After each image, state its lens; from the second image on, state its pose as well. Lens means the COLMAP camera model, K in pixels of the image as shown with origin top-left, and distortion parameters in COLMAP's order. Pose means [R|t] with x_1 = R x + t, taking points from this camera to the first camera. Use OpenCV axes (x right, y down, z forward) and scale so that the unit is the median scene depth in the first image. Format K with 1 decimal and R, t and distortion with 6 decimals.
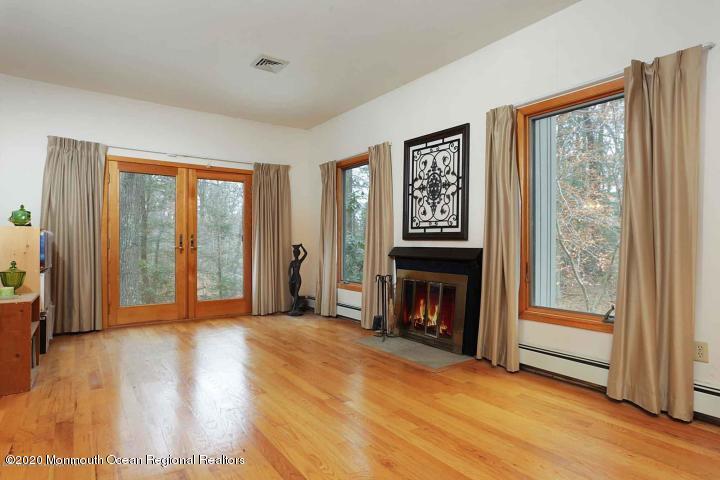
lens RADIAL K [[389.9, 0, 358.5], [0, 389.9, 241.2], [0, 0, 1]] dist [-0.028157, 0.011379]
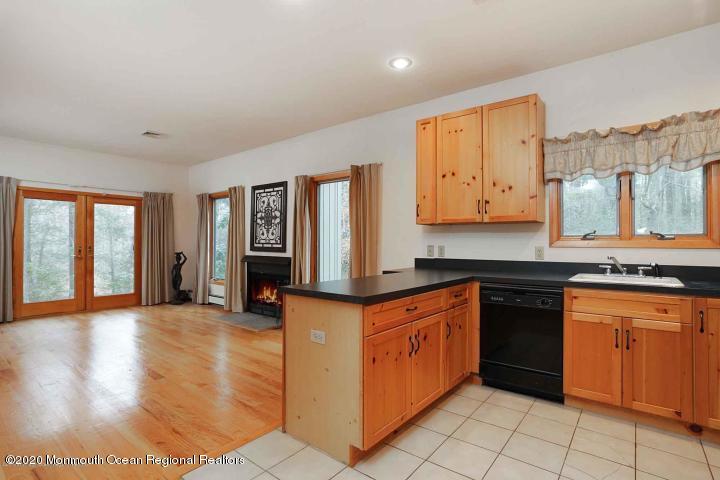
lens RADIAL K [[336.0, 0, 347.3], [0, 336.0, 245.9], [0, 0, 1]] dist [-0.018134, -0.000770]
pose [[0.963410, 0.003386, 0.268012, 0.129689], [-0.006204, 0.999934, 0.009670, -0.038422], [-0.267962, -0.010979, 0.963367, -0.375629]]
